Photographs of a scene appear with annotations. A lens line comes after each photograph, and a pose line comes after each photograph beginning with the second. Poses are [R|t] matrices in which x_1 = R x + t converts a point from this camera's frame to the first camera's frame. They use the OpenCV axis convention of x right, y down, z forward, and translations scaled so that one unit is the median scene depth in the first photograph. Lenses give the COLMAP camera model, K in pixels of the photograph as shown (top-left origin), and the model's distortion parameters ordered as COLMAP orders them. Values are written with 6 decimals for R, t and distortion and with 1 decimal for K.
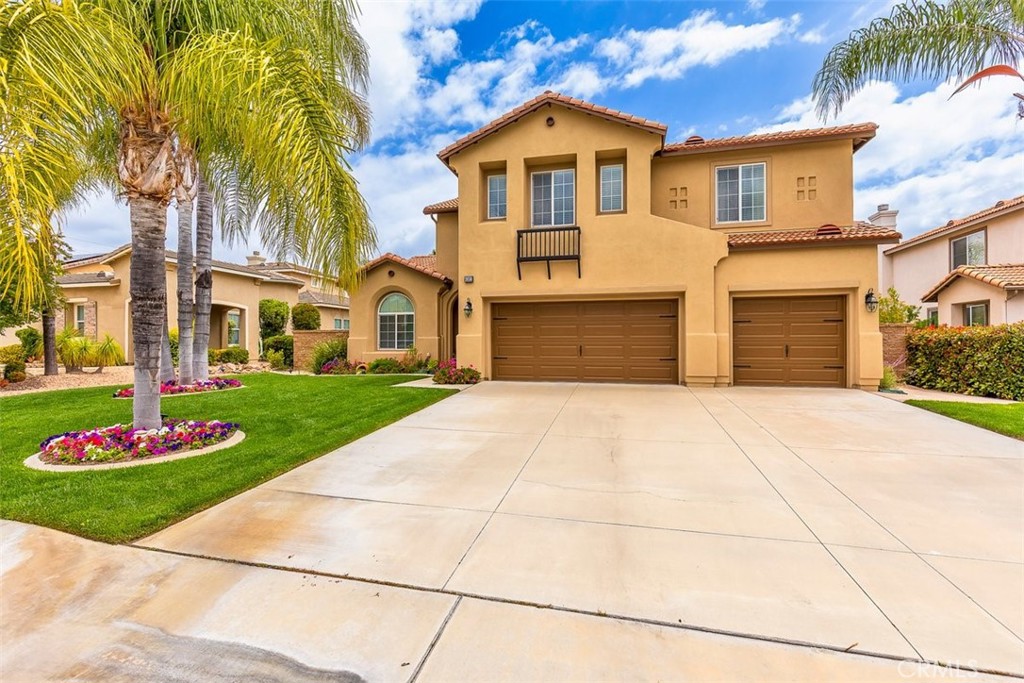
lens RADIAL K [[465.7, 0, 507.8], [0, 465.7, 337.9], [0, 0, 1]] dist [0.008713, -0.001613]
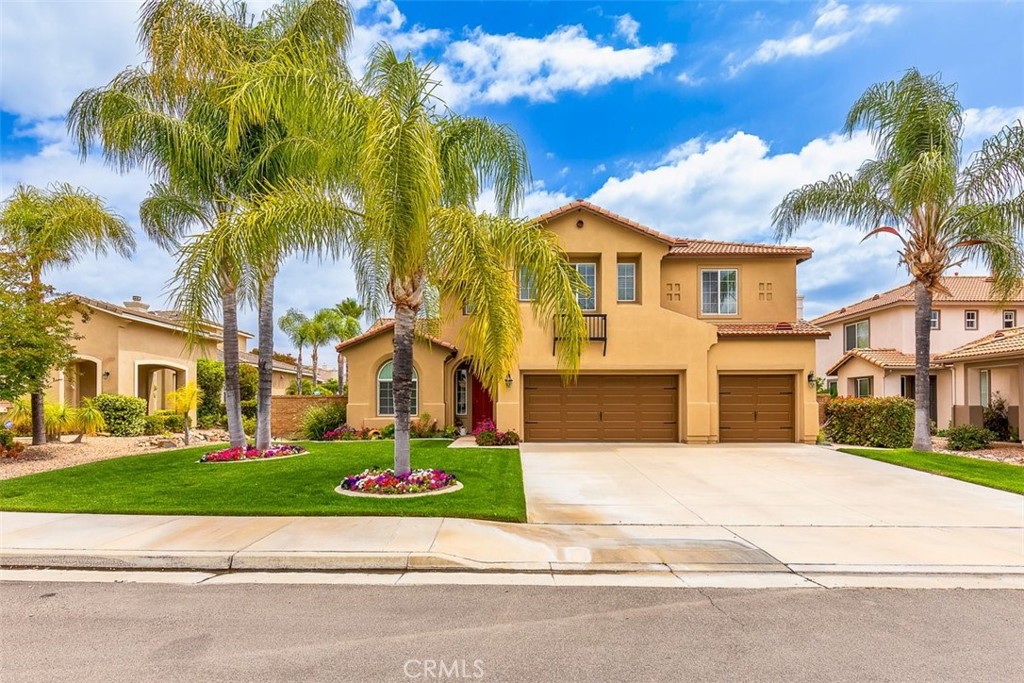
lens RADIAL K [[550.1, 0, 511.3], [0, 550.1, 400.6], [0, 0, 1]] dist [0.006350, -0.003042]
pose [[0.970653, 0.003391, 0.240461, -0.428880], [-0.003408, 0.999994, -0.000345, -0.011603], [-0.240461, -0.000484, 0.970659, -0.332464]]
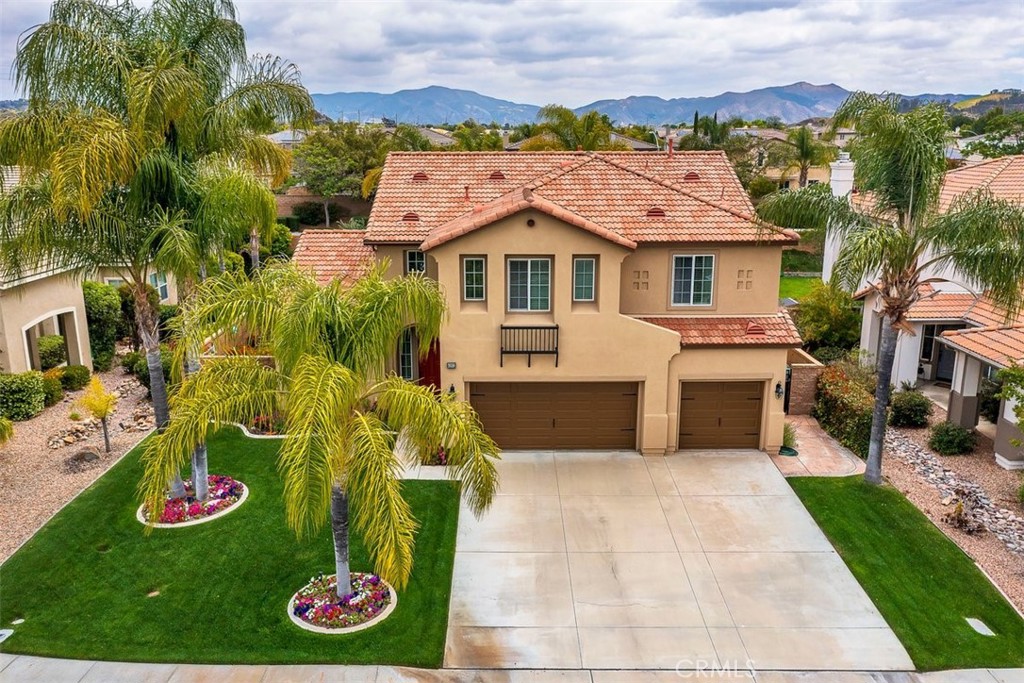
lens RADIAL K [[824.5, 0, 512.4], [0, 824.5, 344.8], [0, 0, 1]] dist [0.007345, 0.015066]
pose [[0.967955, -0.061556, 0.243463, -0.428911], [-0.002081, 0.967492, 0.252892, -0.686605], [-0.251116, -0.245295, 0.936361, -0.813206]]
